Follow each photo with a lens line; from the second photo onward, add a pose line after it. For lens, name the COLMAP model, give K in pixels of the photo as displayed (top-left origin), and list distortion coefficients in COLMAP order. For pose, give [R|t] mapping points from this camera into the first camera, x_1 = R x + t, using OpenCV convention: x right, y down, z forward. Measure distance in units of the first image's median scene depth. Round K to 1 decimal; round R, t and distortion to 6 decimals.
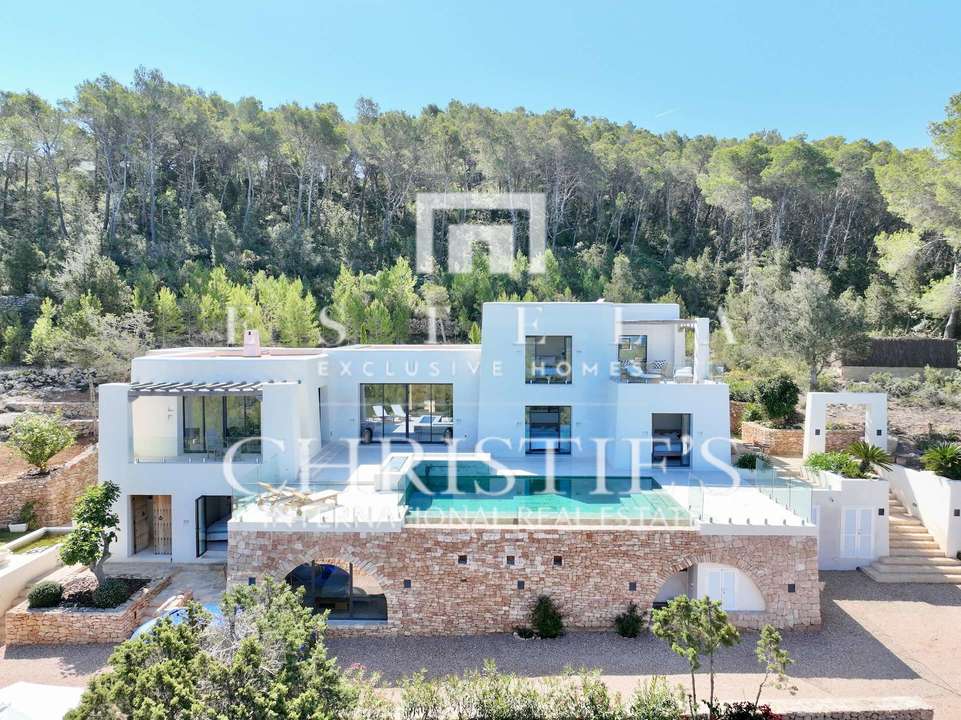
lens RADIAL K [[666.6, 0, 480.5], [0, 666.6, 360.0], [0, 0, 1]] dist [0.024138, 0.003030]
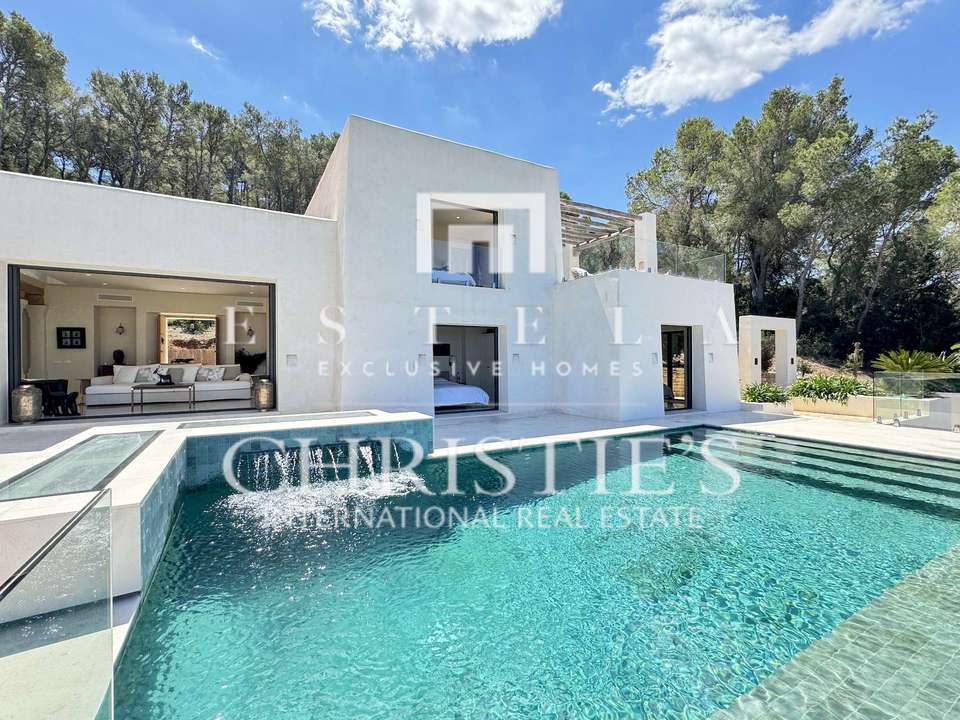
lens RADIAL K [[430.1, 0, 480.0], [0, 430.1, 360.0], [0, 0, 1]] dist [0.003823, 0.000351]
pose [[0.859400, -0.004106, 0.511287, -0.103894], [0.030687, 0.998579, -0.043560, 0.165052], [-0.510381, 0.053125, 0.858306, 1.022100]]
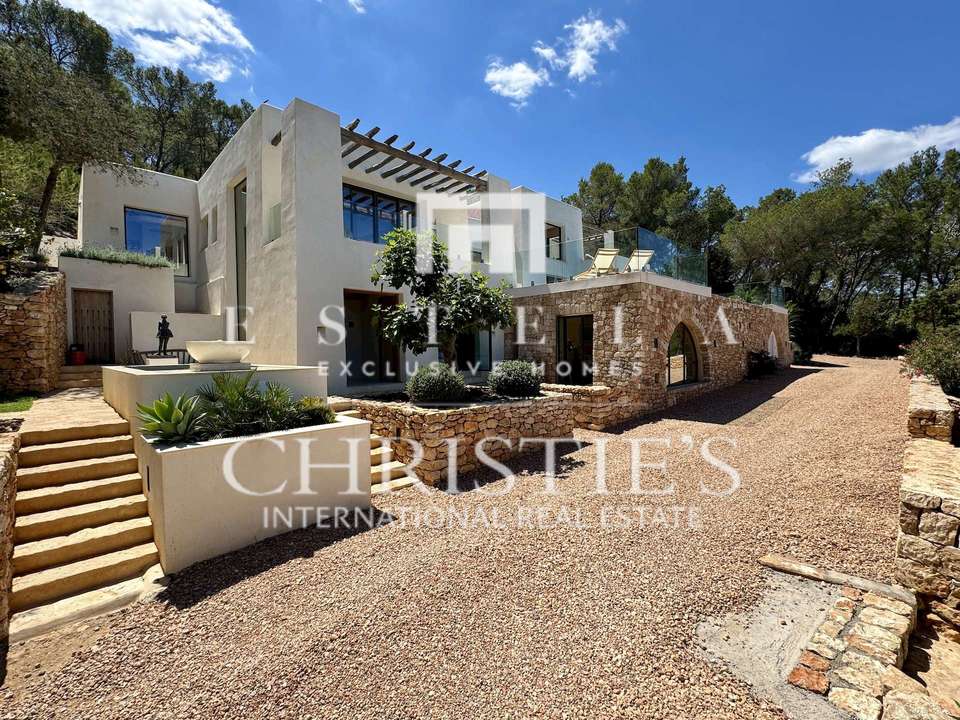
lens RADIAL K [[420.1, 0, 480.0], [0, 420.1, 360.0], [0, 0, 1]] dist [0.023004, -0.013071]
pose [[0.699604, -0.028368, 0.713967, -0.905670], [0.051723, 0.998601, -0.011004, 0.349889], [-0.712656, 0.044627, 0.700093, 0.782489]]
